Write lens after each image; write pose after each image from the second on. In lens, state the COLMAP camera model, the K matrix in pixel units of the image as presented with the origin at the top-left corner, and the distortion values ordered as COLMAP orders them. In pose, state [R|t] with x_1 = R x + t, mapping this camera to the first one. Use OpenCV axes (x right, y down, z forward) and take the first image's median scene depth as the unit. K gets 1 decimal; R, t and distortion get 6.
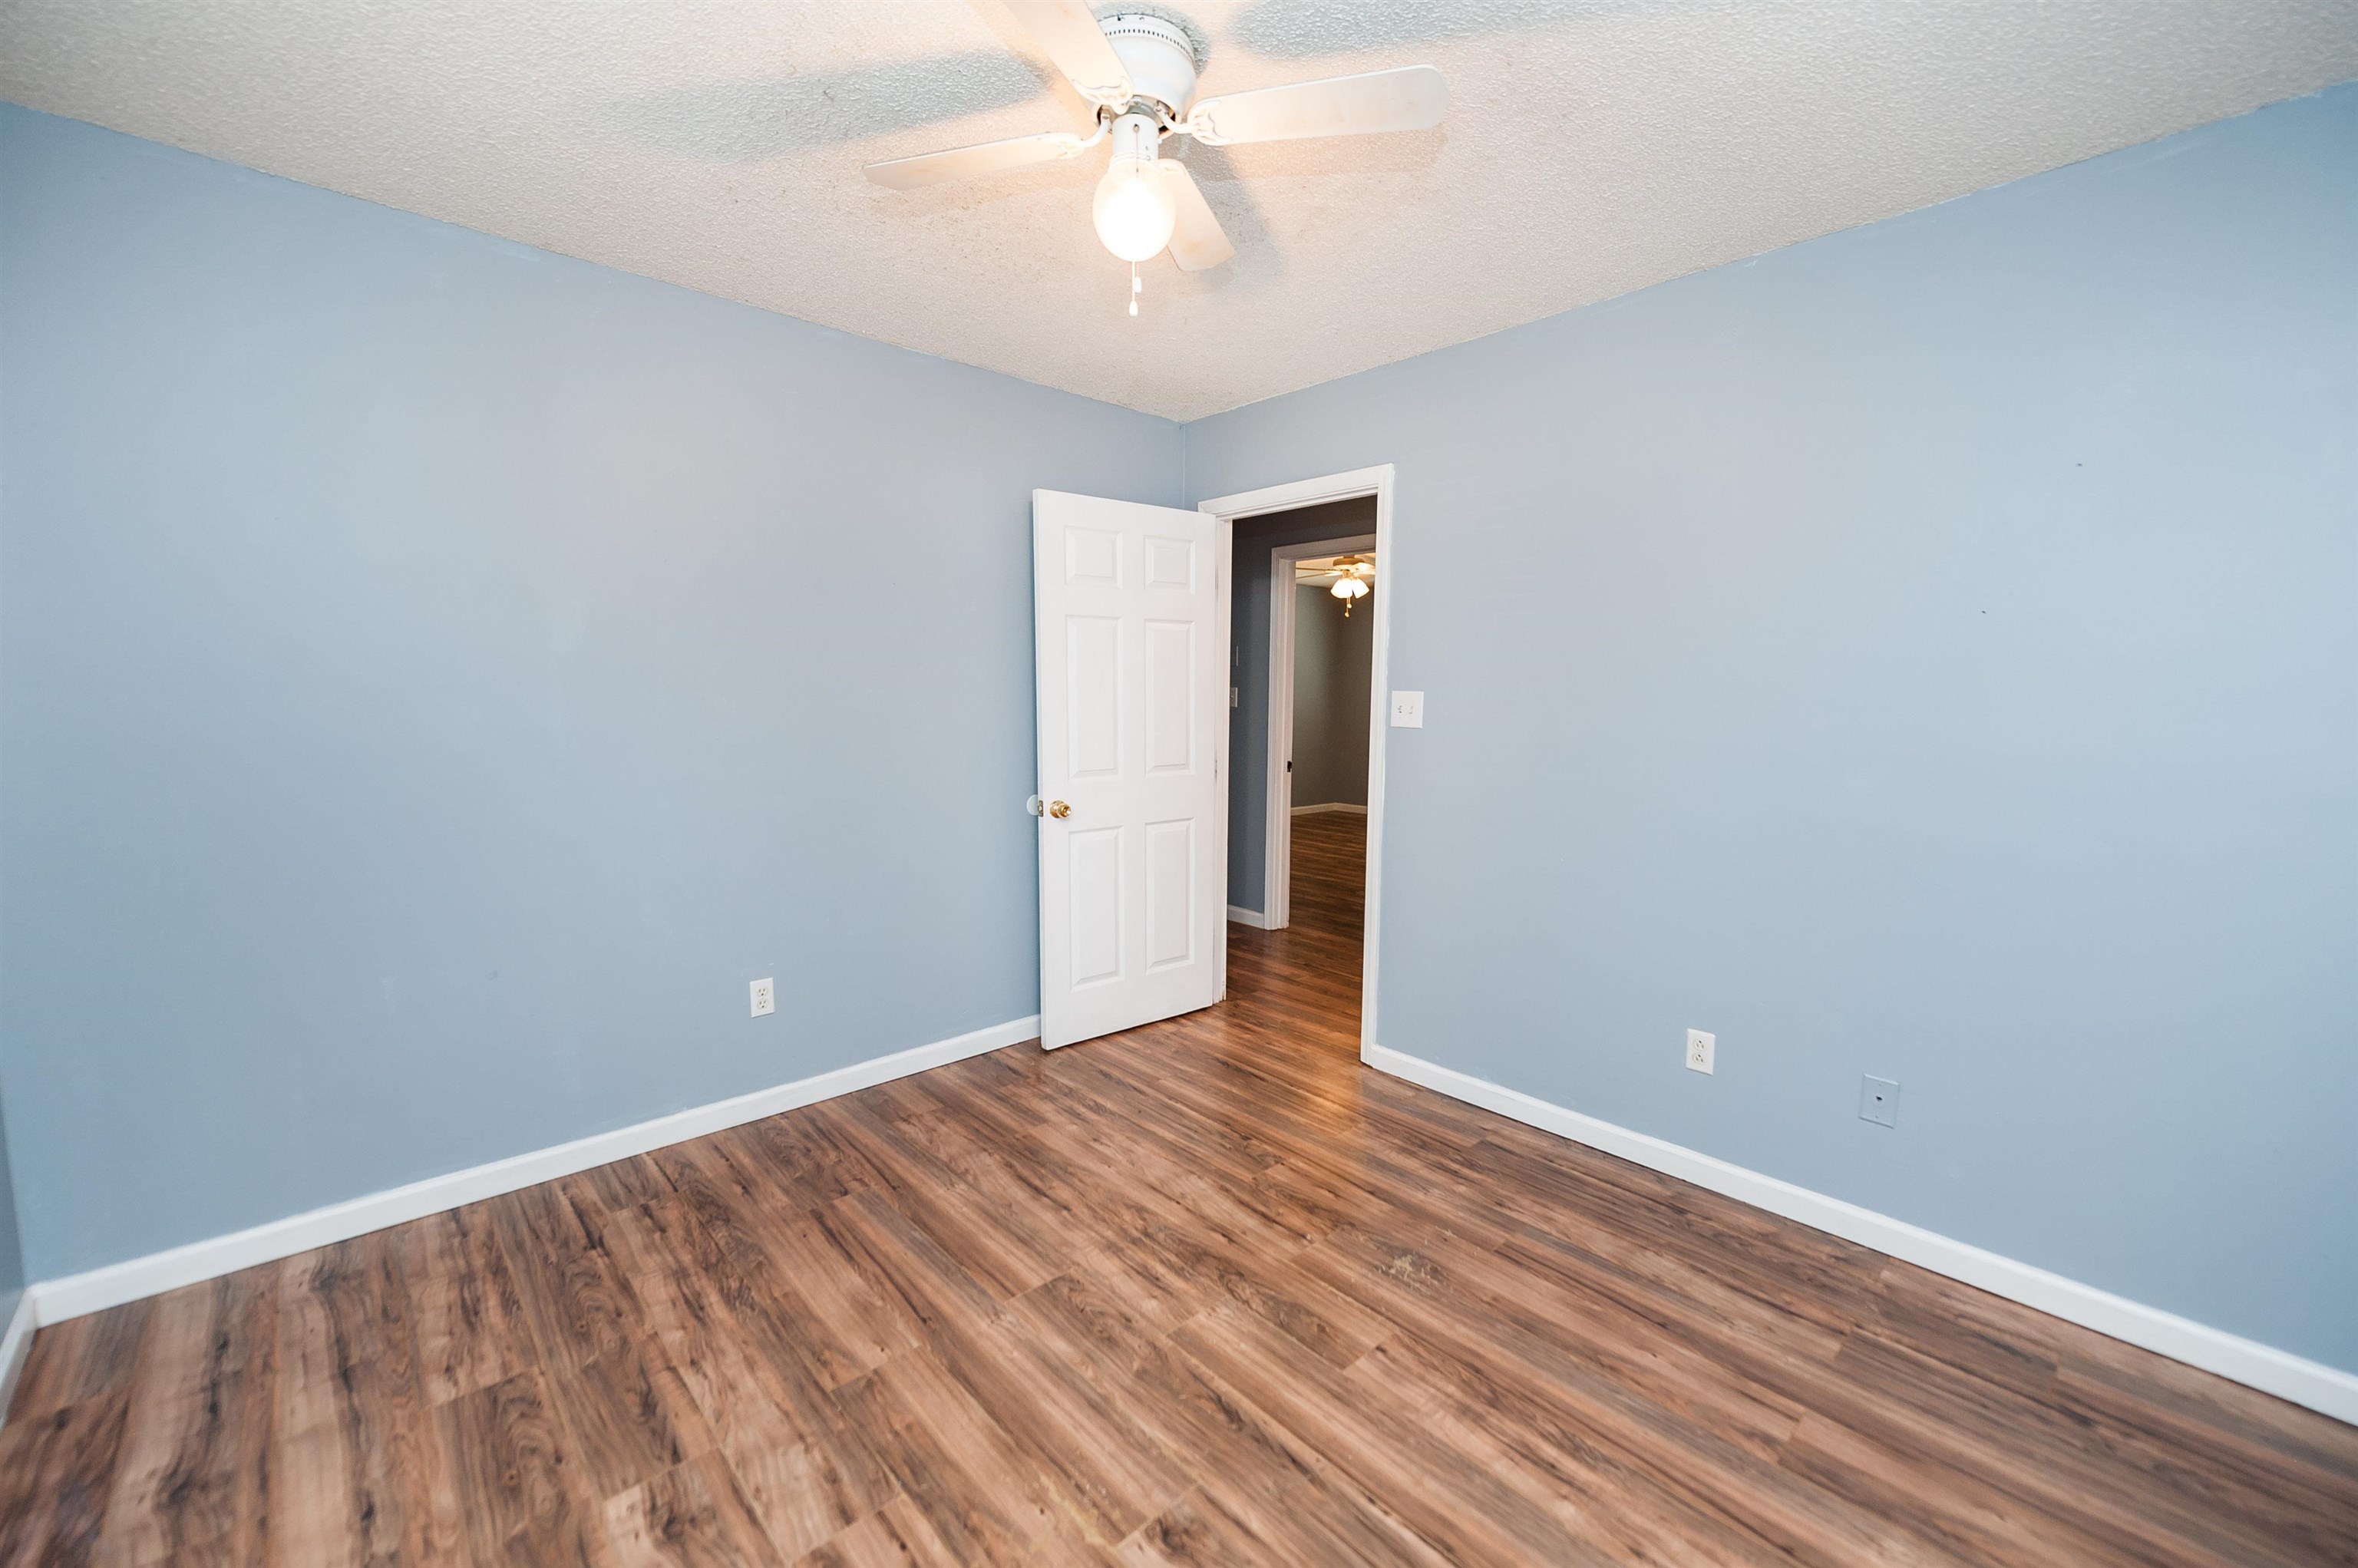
lens RADIAL K [[966.3, 0, 1140.6], [0, 966.3, 790.3], [0, 0, 1]] dist [0.005889, -0.000269]
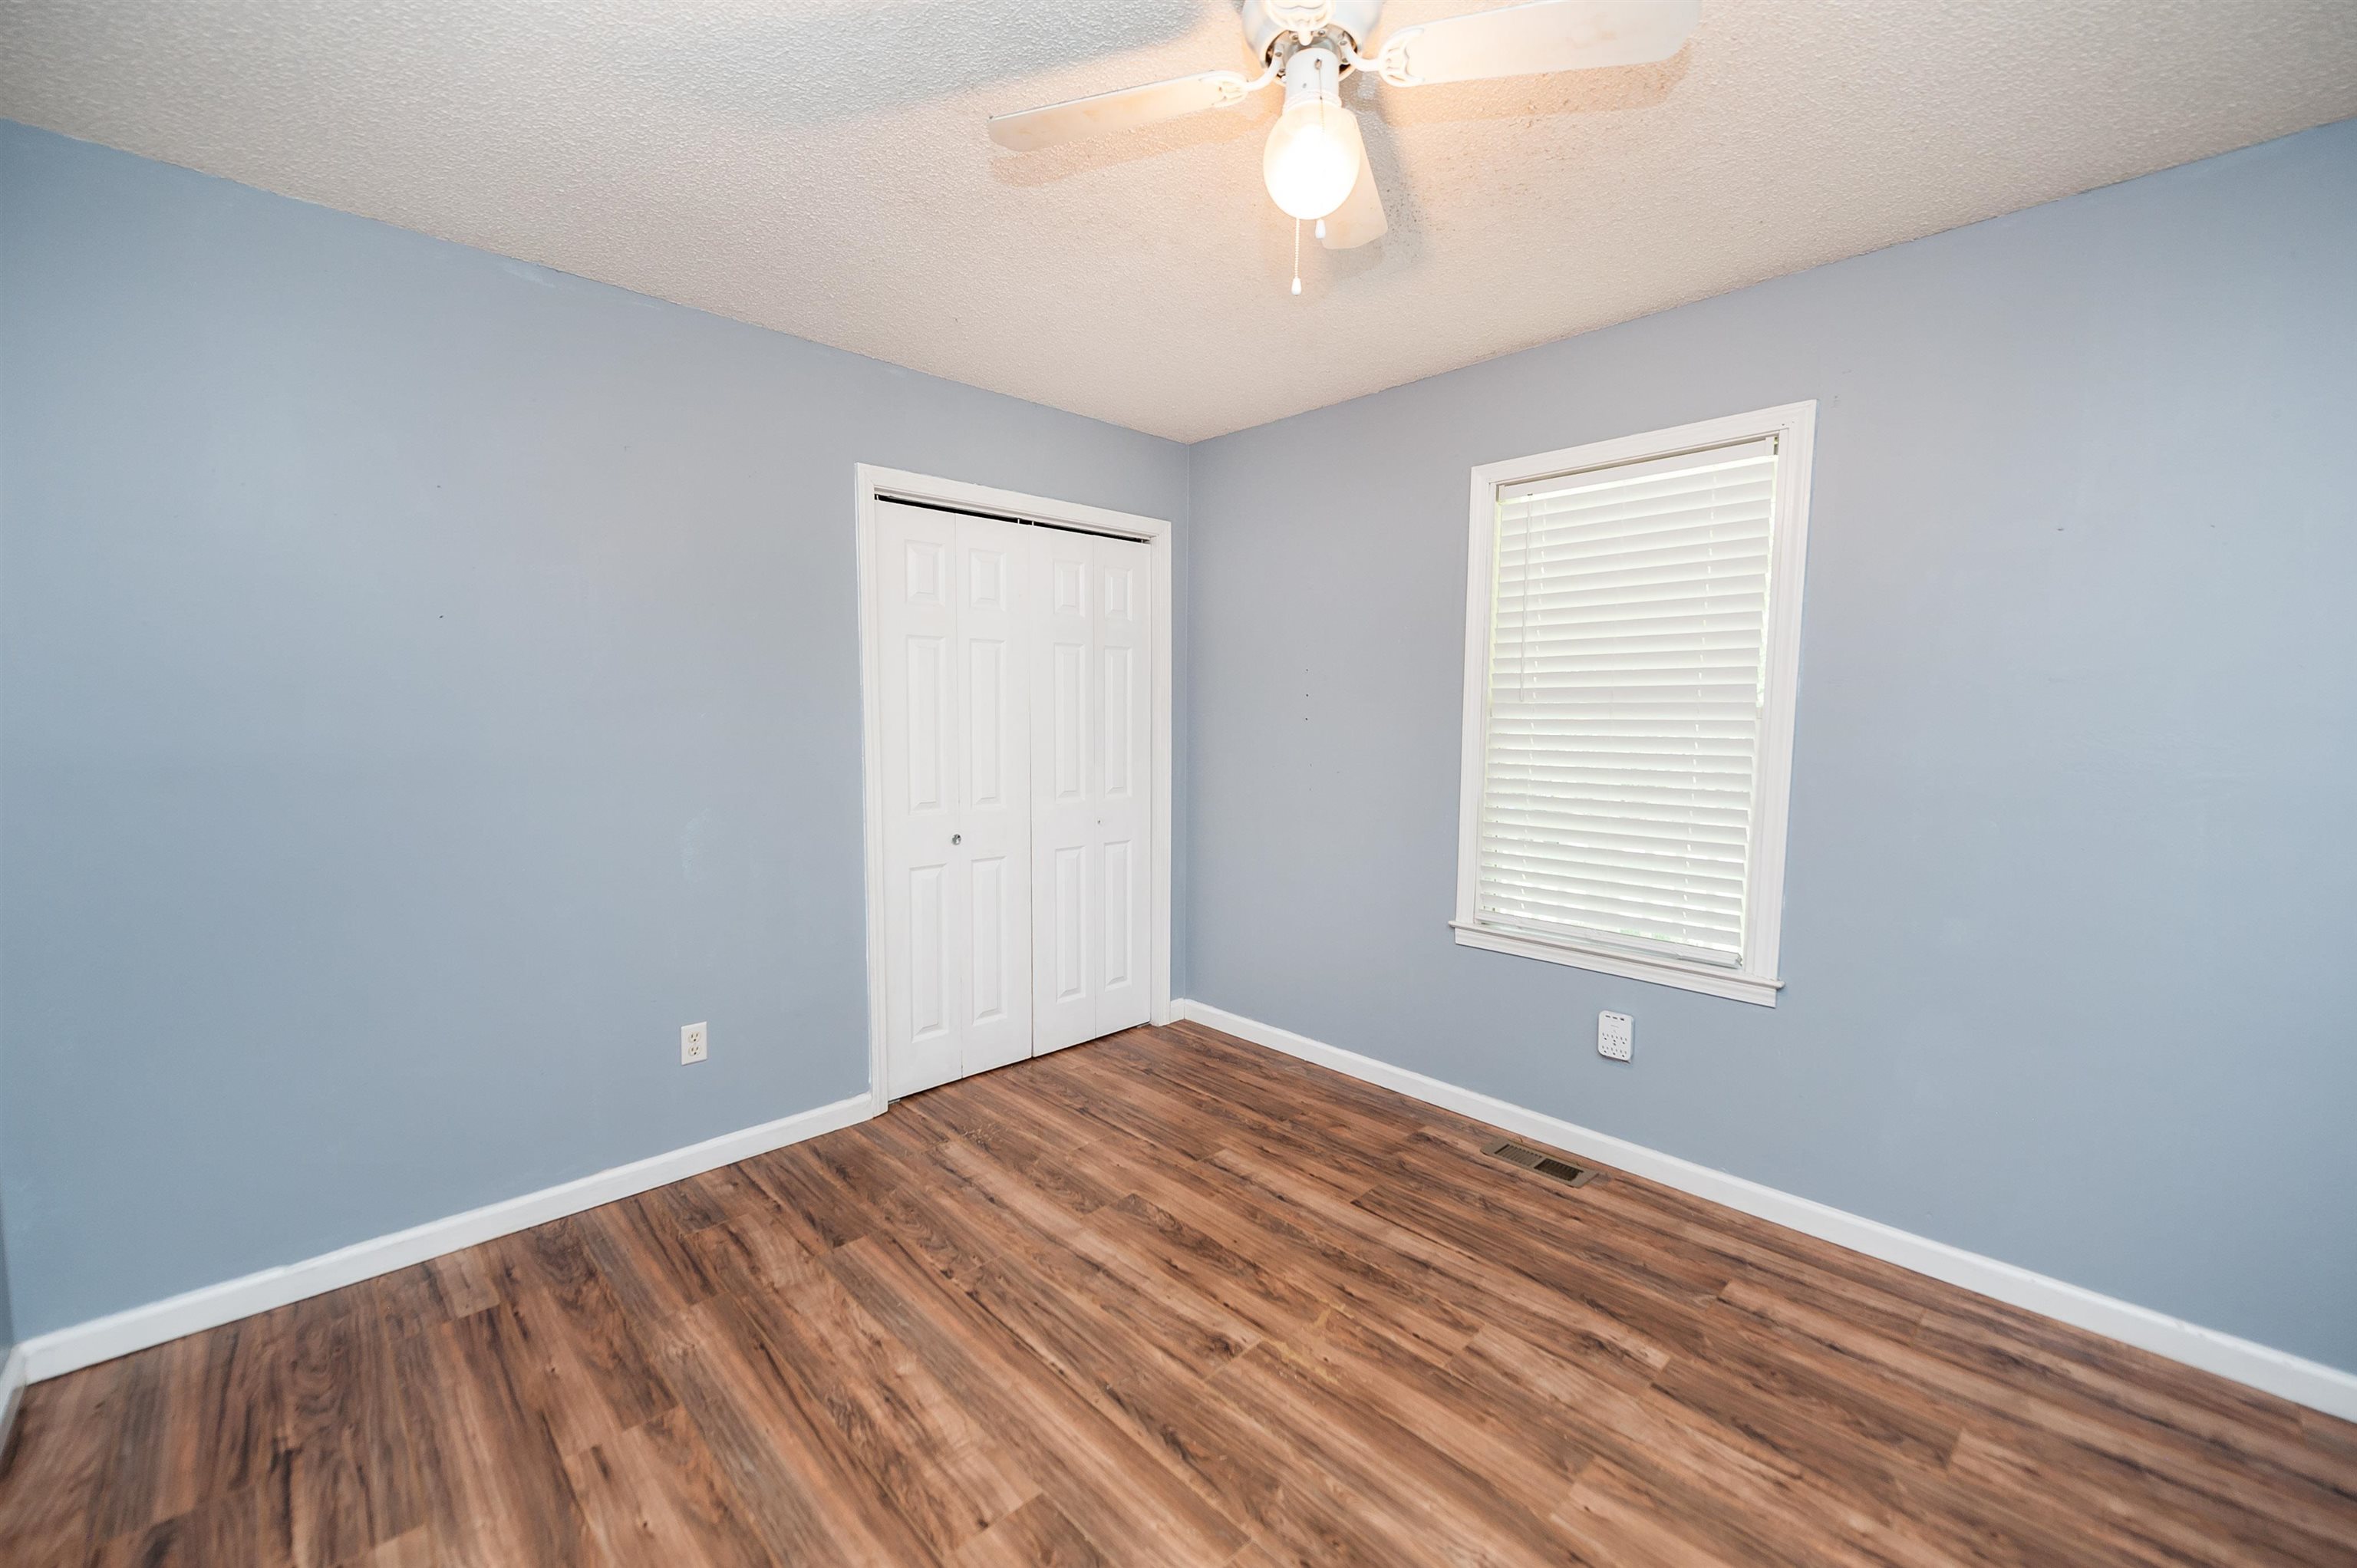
lens RADIAL K [[920.8, 0, 1183.5], [0, 920.8, 790.4], [0, 0, 1]] dist [0.015092, -0.006368]
pose [[-0.997847, -0.010444, -0.064742, 0.142079], [-0.022735, 0.981105, 0.192138, -0.177924], [0.061512, 0.193196, -0.979230, 1.695945]]
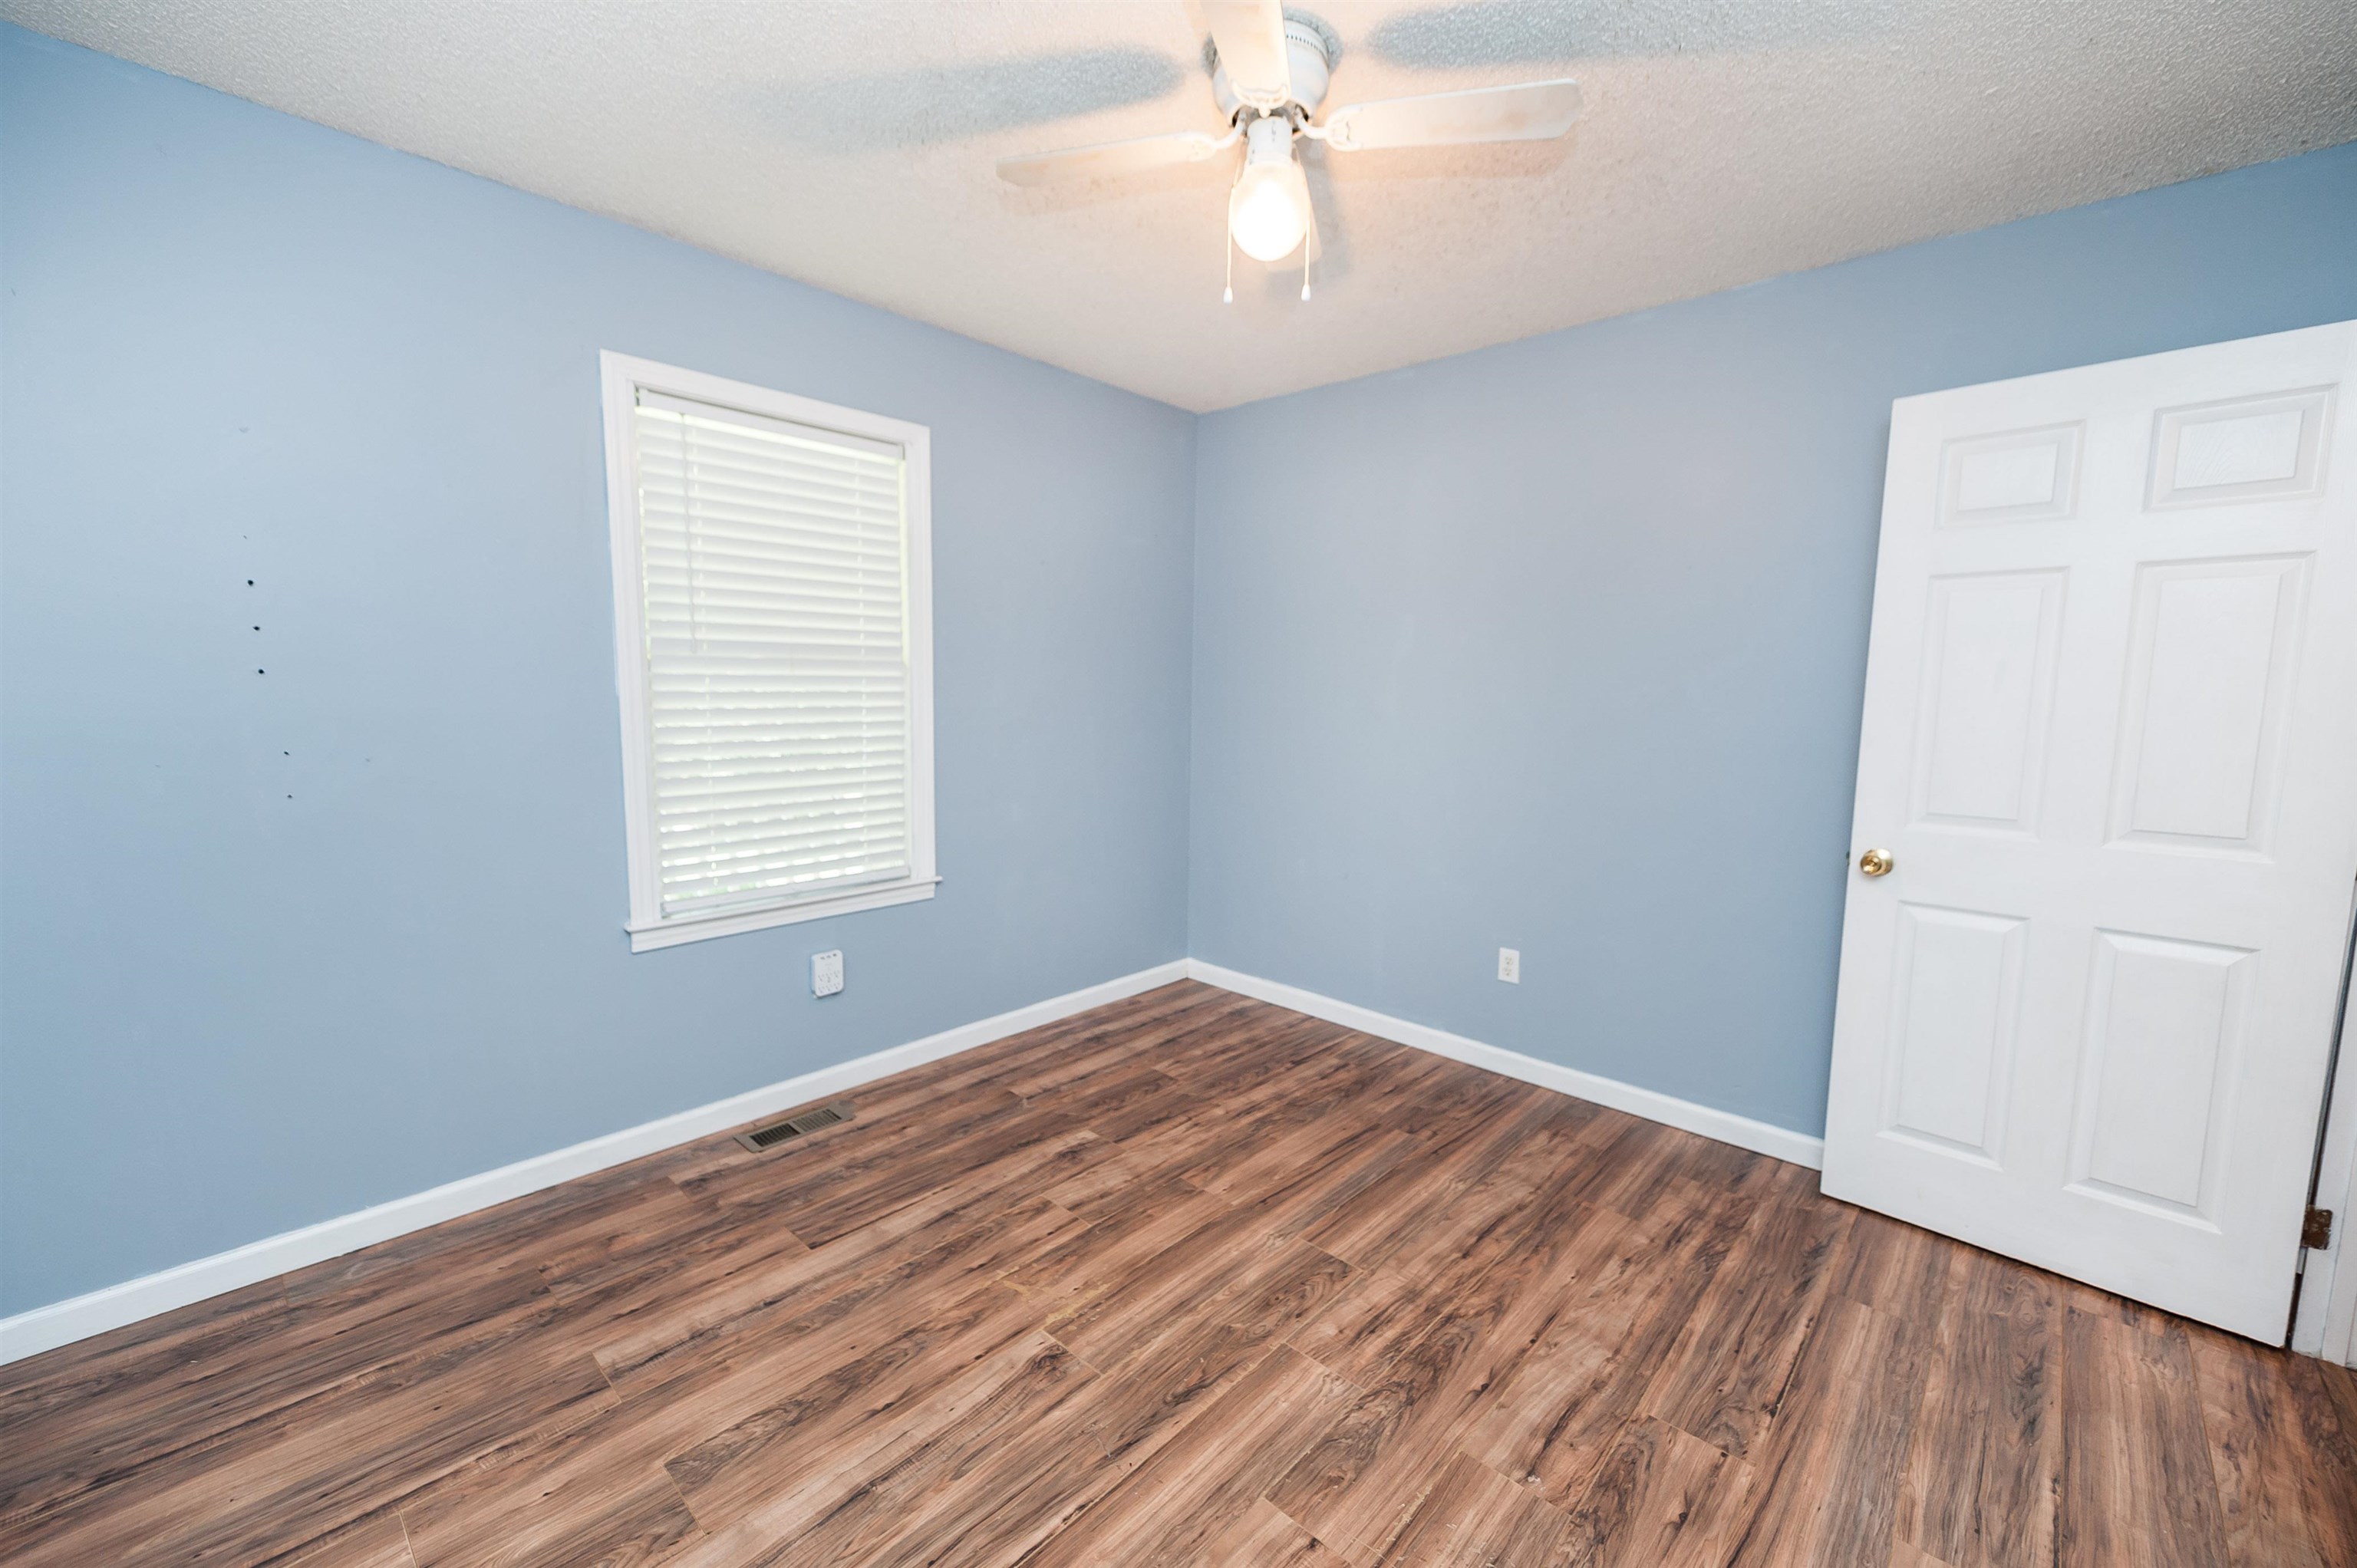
lens RADIAL K [[920.8, 0, 1183.5], [0, 920.8, 790.4], [0, 0, 1]] dist [0.015092, -0.006368]
pose [[0.097649, 0.111714, -0.988931, 0.913923], [-0.121363, 0.987601, 0.099580, -0.064649], [0.987793, 0.110296, 0.109996, 0.778111]]
